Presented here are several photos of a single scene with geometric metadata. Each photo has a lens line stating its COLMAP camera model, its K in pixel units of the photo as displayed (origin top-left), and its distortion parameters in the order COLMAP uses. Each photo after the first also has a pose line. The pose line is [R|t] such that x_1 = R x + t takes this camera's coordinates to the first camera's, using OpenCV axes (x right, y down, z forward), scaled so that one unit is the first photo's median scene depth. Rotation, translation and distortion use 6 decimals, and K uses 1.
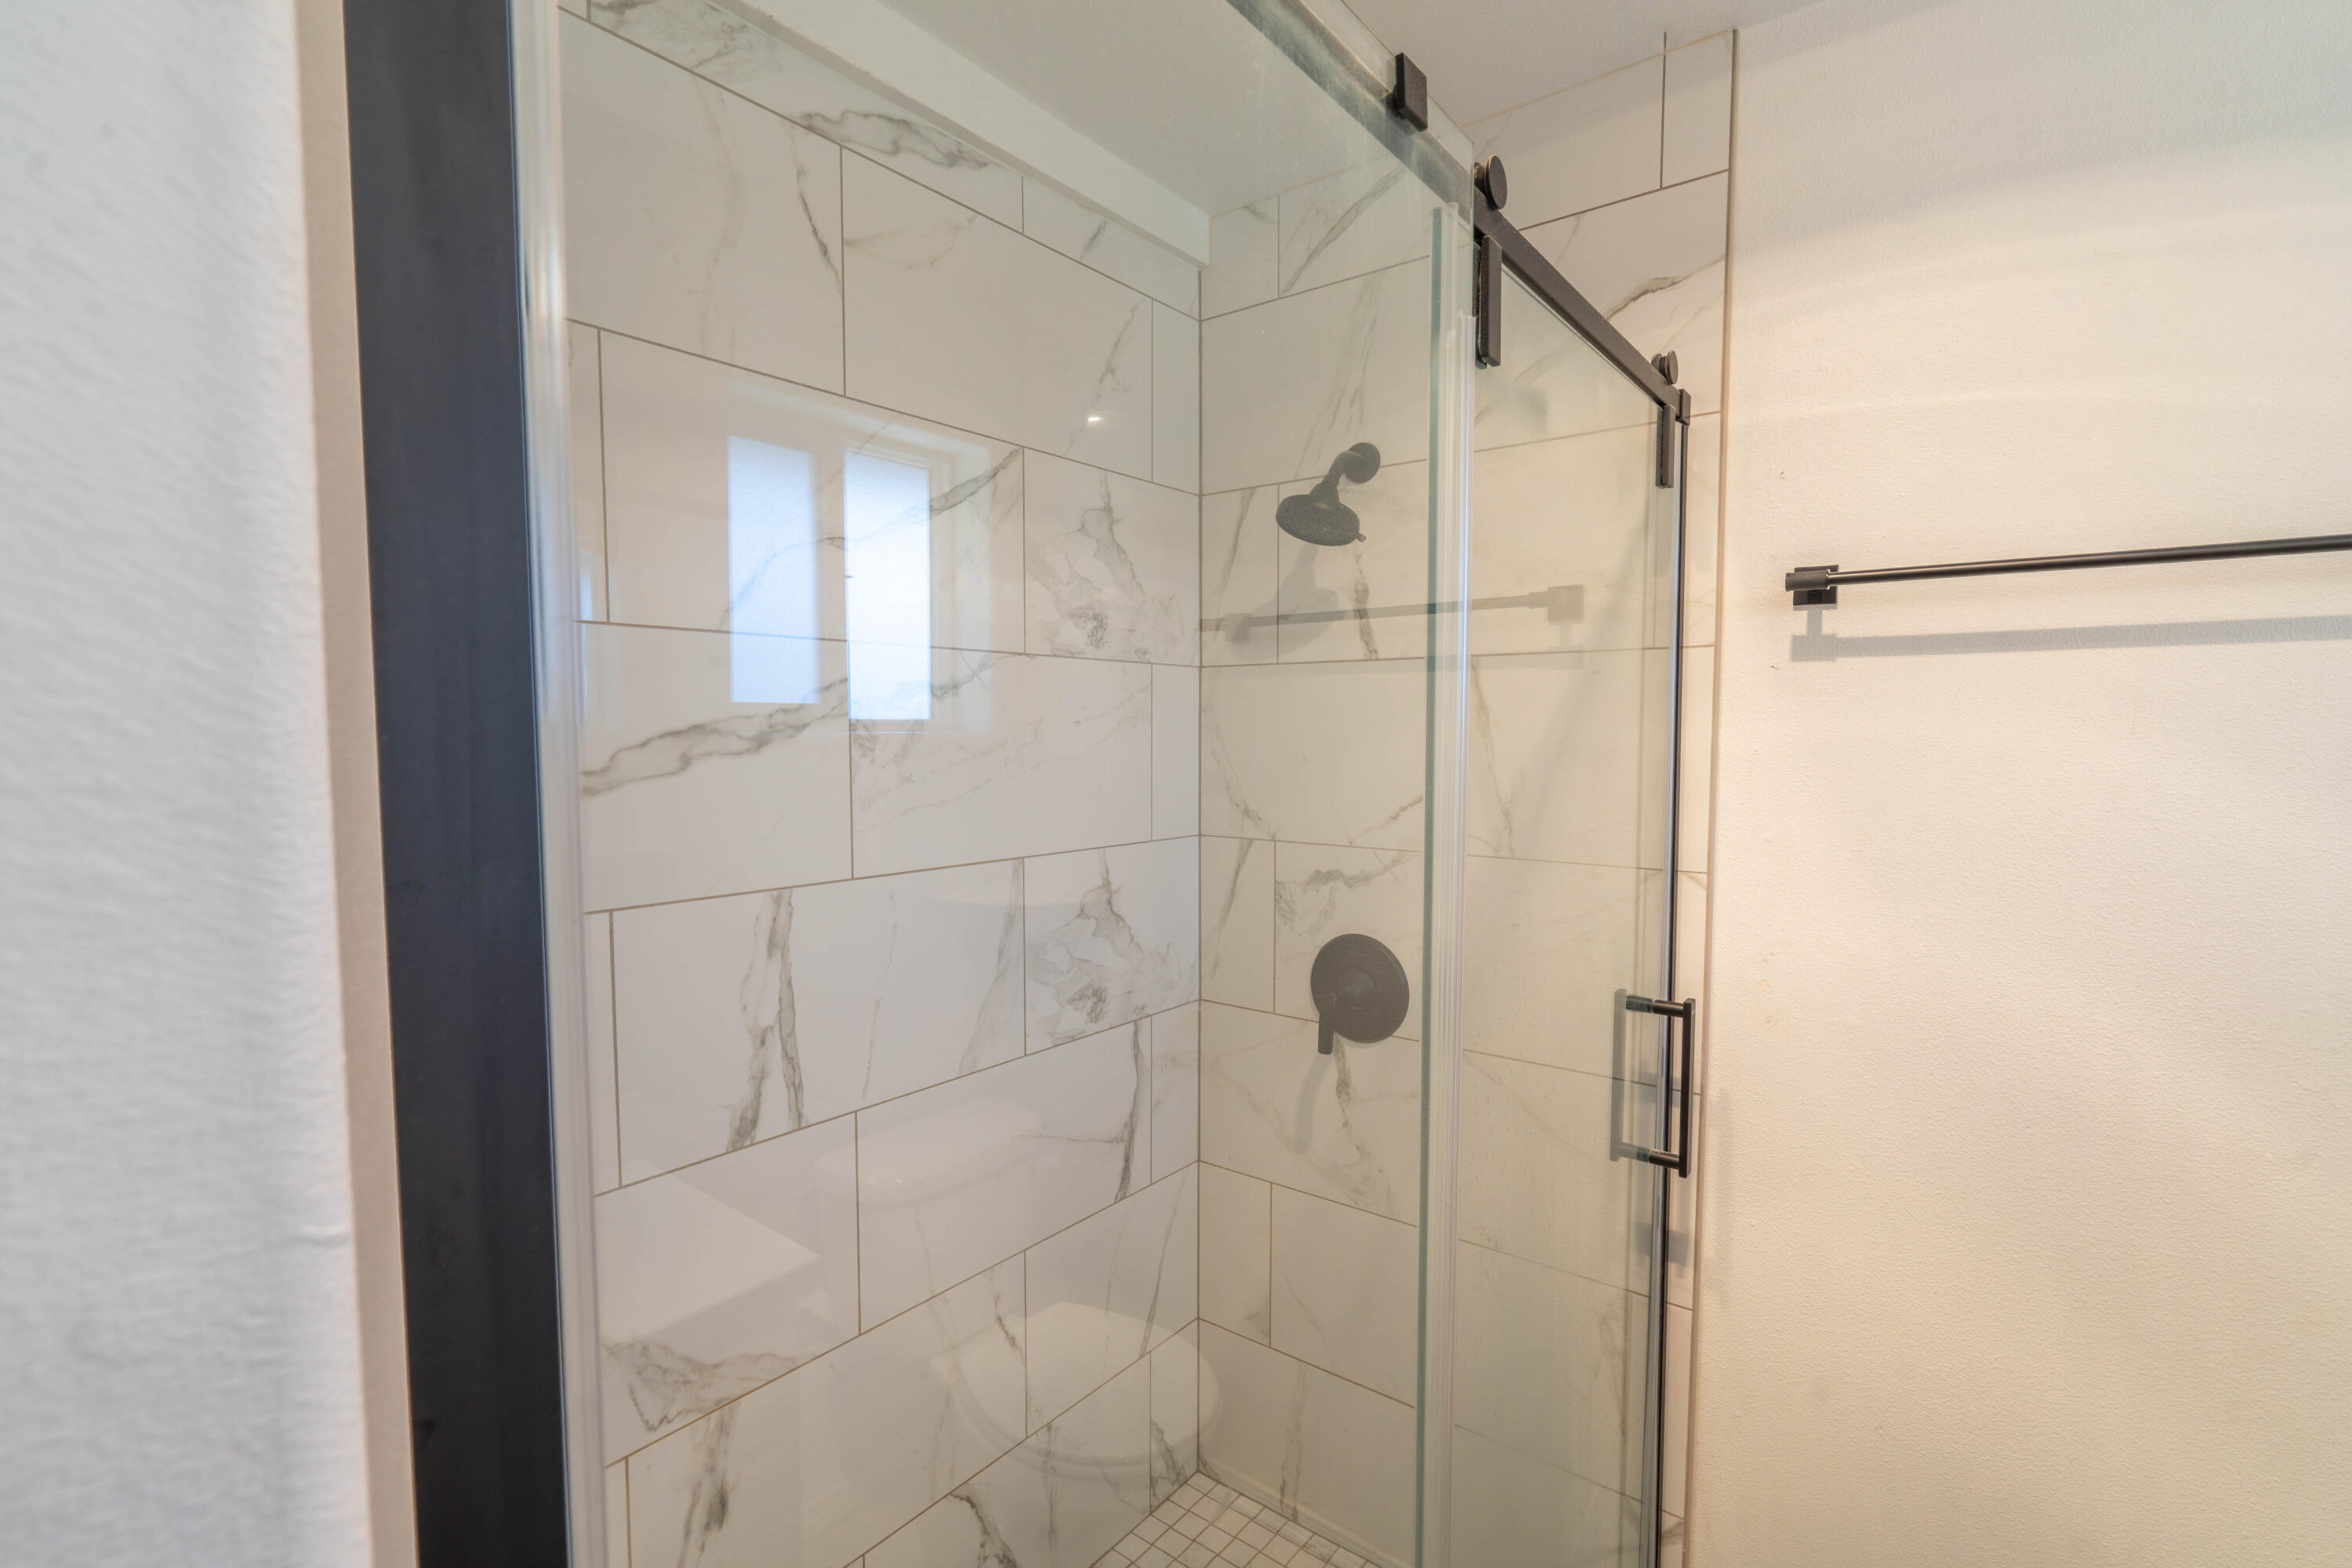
lens RADIAL K [[1078.7, 0, 1162.5], [0, 1078.7, 782.0], [0, 0, 1]] dist [-0.002858, 0.000338]
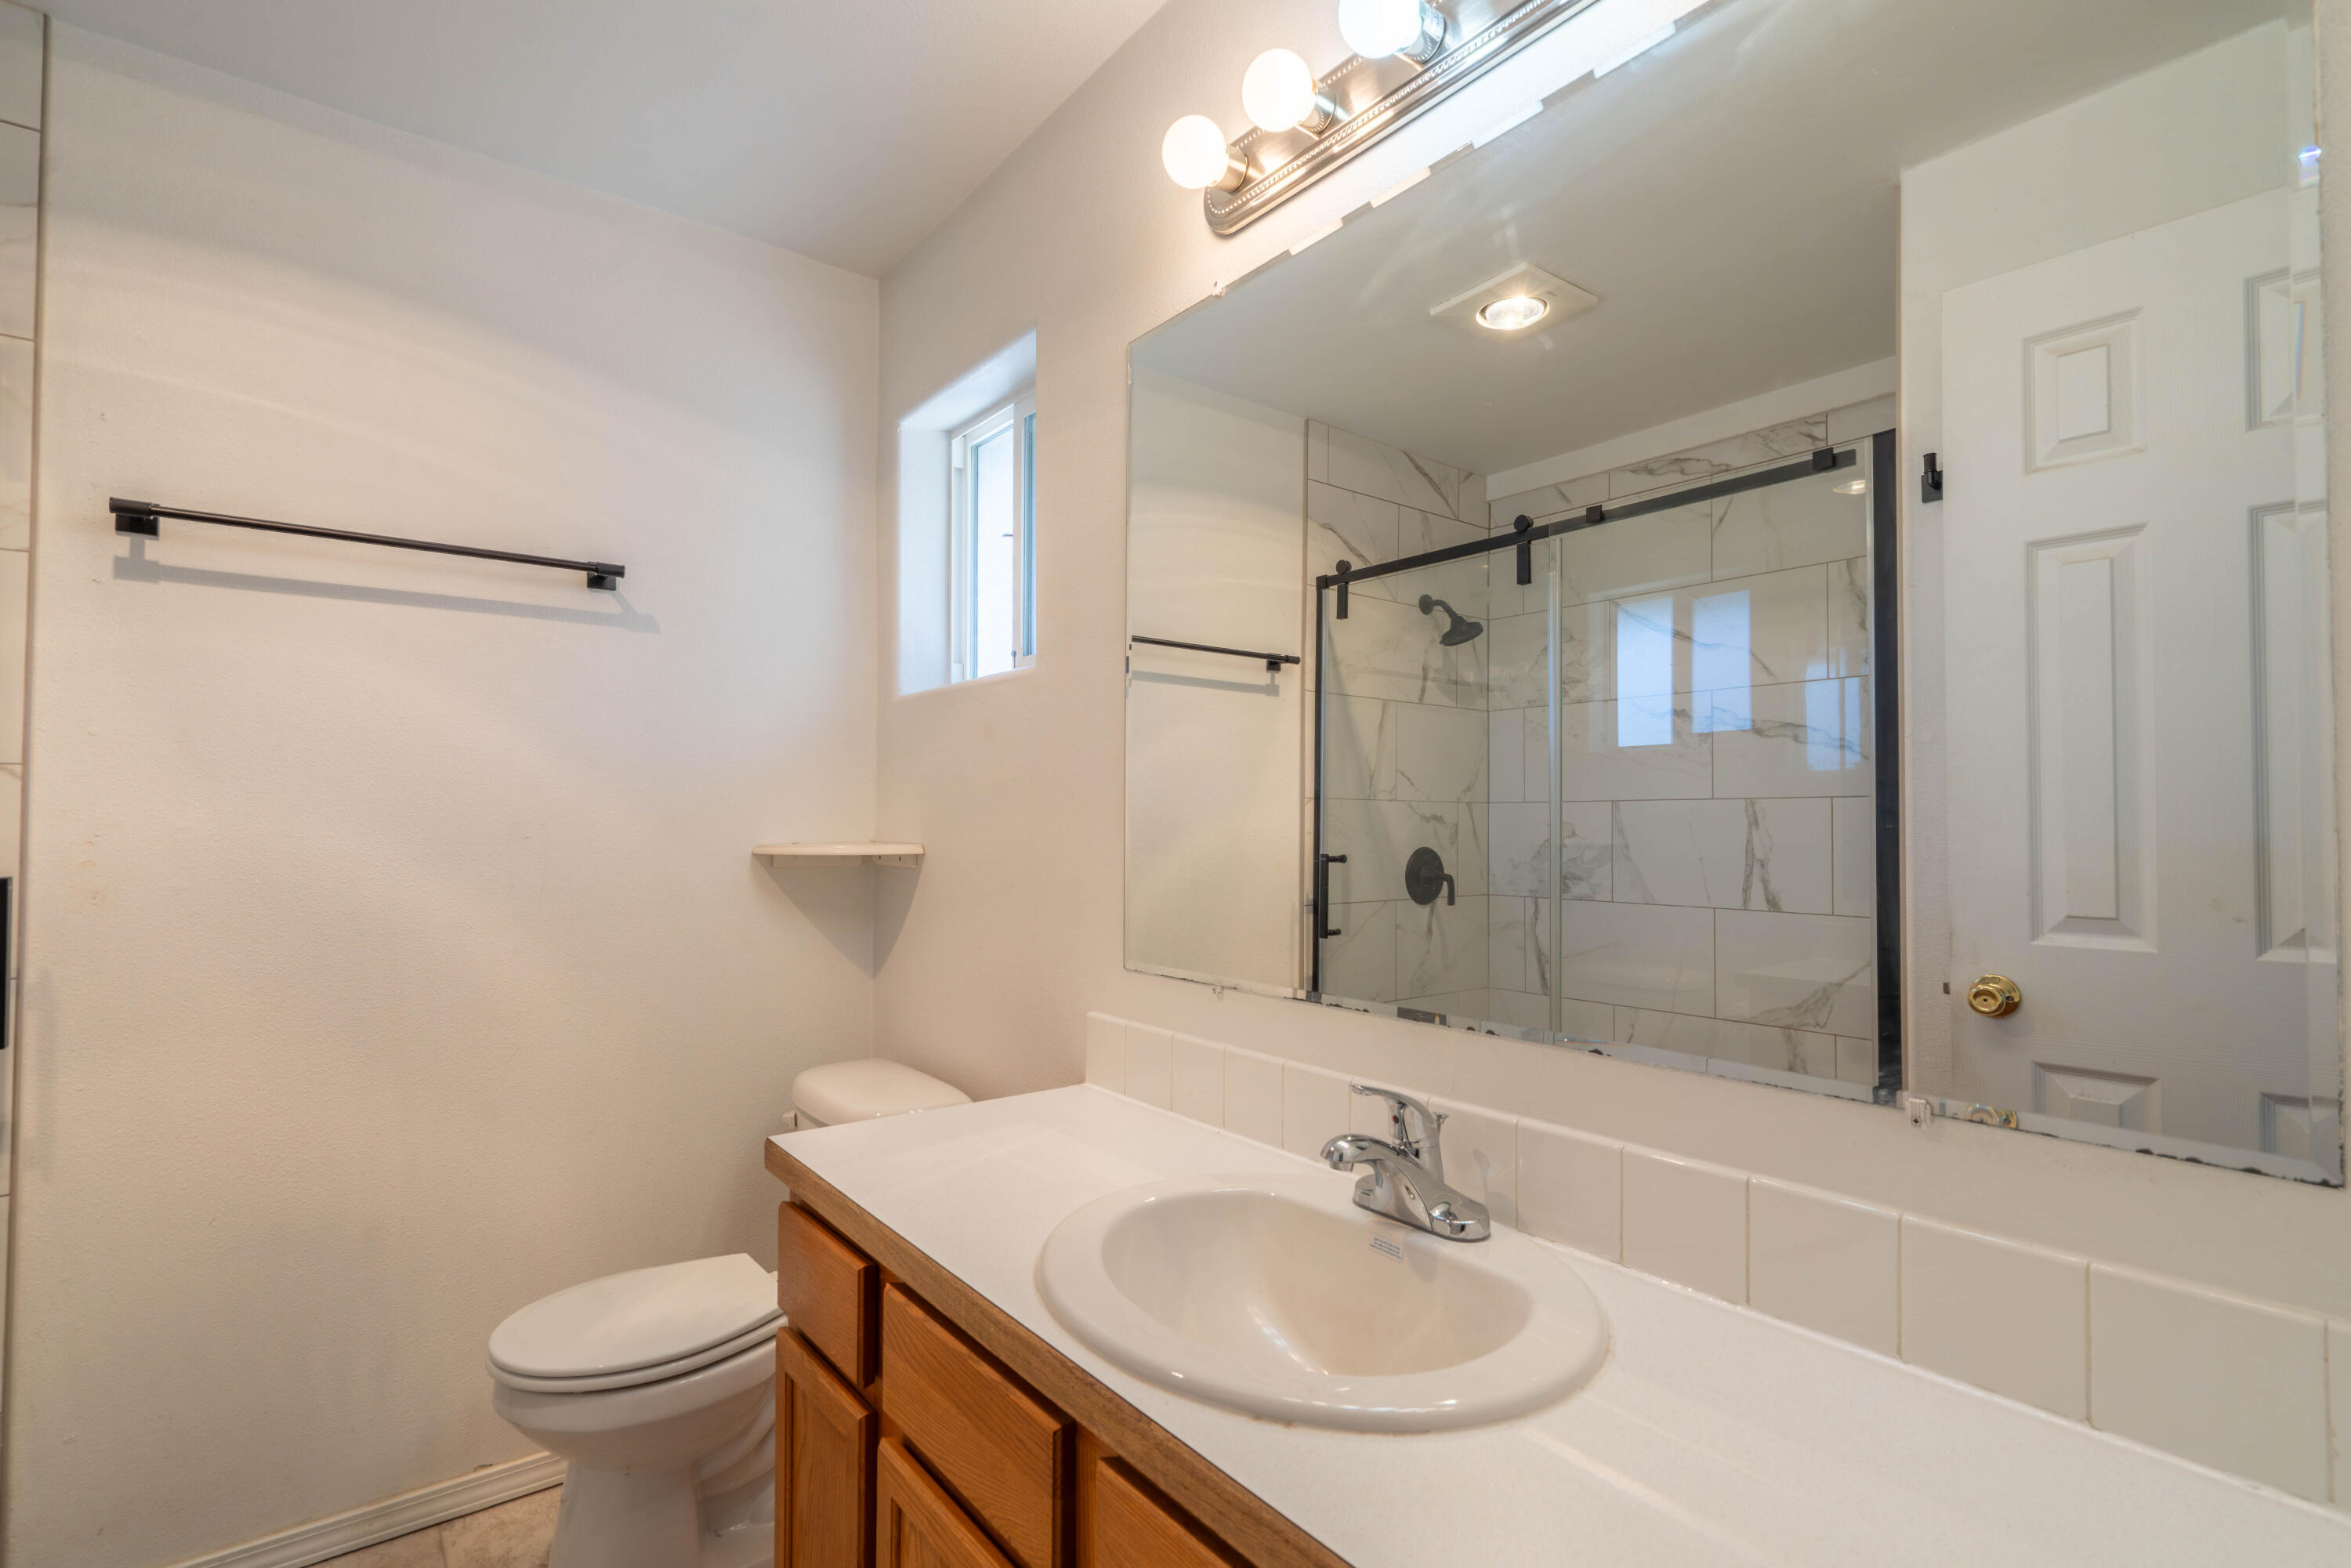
lens RADIAL K [[1078.2, 0, 1161.7], [0, 1078.2, 798.7], [0, 0, 1]] dist [-0.002858, 0.000338]
pose [[0.262058, 0.022112, 0.964799, -0.231777], [0.053857, 0.997844, -0.037498, 0.228469], [-0.963548, 0.061788, 0.260302, -0.371585]]
